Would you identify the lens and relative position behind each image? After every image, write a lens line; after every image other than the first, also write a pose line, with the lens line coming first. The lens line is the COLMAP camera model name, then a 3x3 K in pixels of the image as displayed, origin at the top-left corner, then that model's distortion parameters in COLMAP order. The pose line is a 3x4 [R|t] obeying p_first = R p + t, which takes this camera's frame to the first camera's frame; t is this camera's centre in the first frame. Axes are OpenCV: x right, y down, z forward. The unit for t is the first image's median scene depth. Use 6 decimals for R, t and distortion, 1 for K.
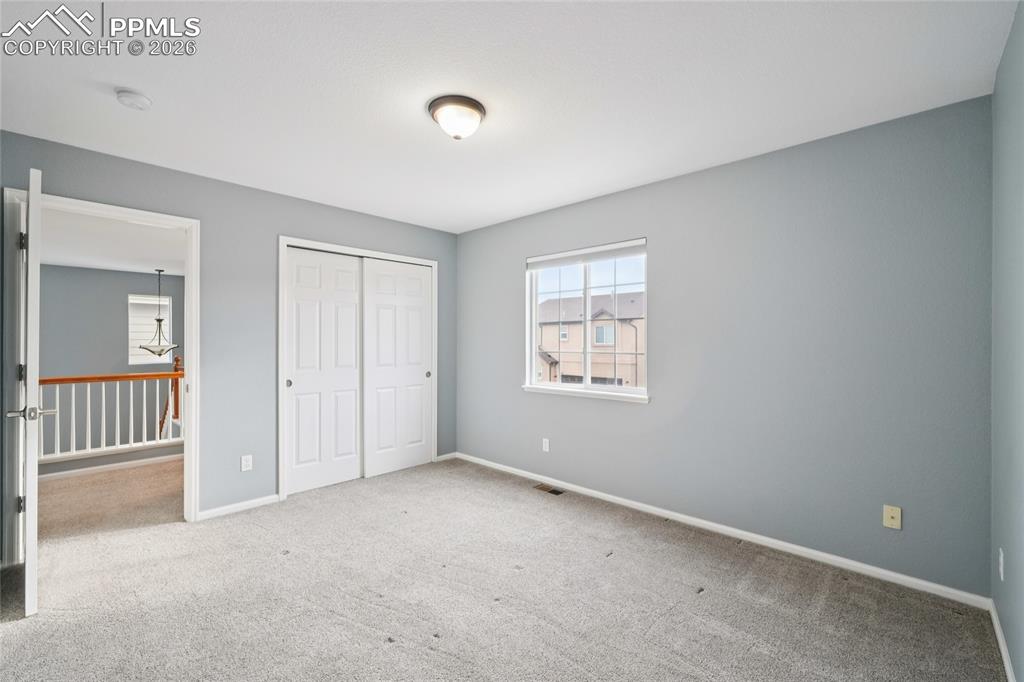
lens RADIAL K [[434.0, 0, 510.1], [0, 434.0, 339.7], [0, 0, 1]] dist [-0.005562, 0.002887]
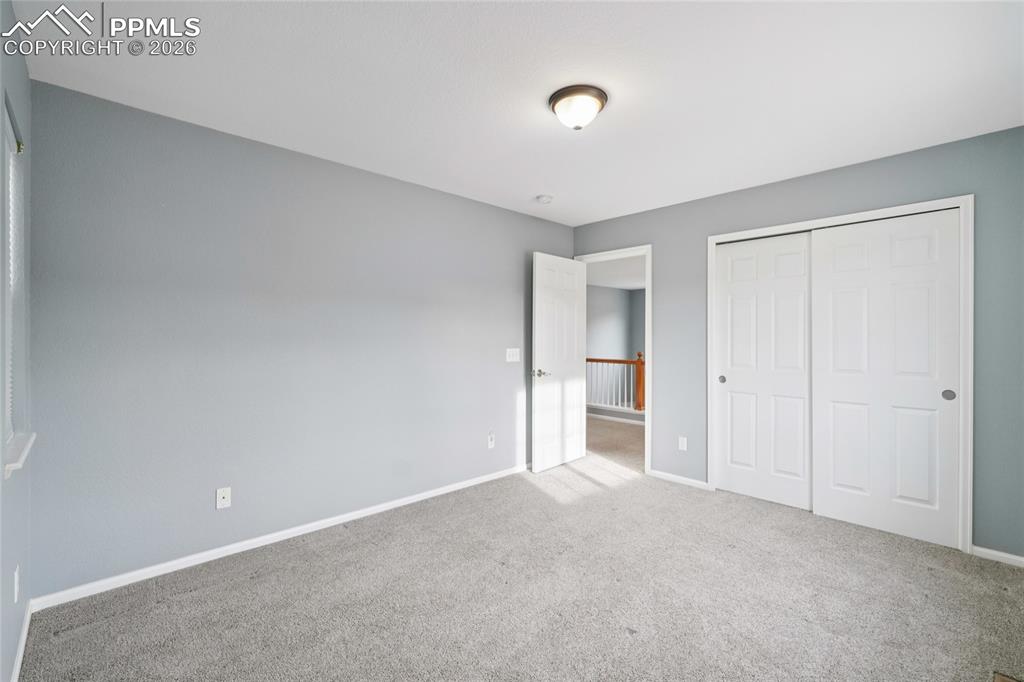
lens RADIAL K [[434.0, 0, 510.2], [0, 434.0, 340.5], [0, 0, 1]] dist [-0.005562, 0.002887]
pose [[-0.033906, 0.001581, -0.999424, 0.510266], [-0.000842, 0.999998, 0.001610, 0.008676], [0.999425, 0.000896, -0.033904, 0.535854]]
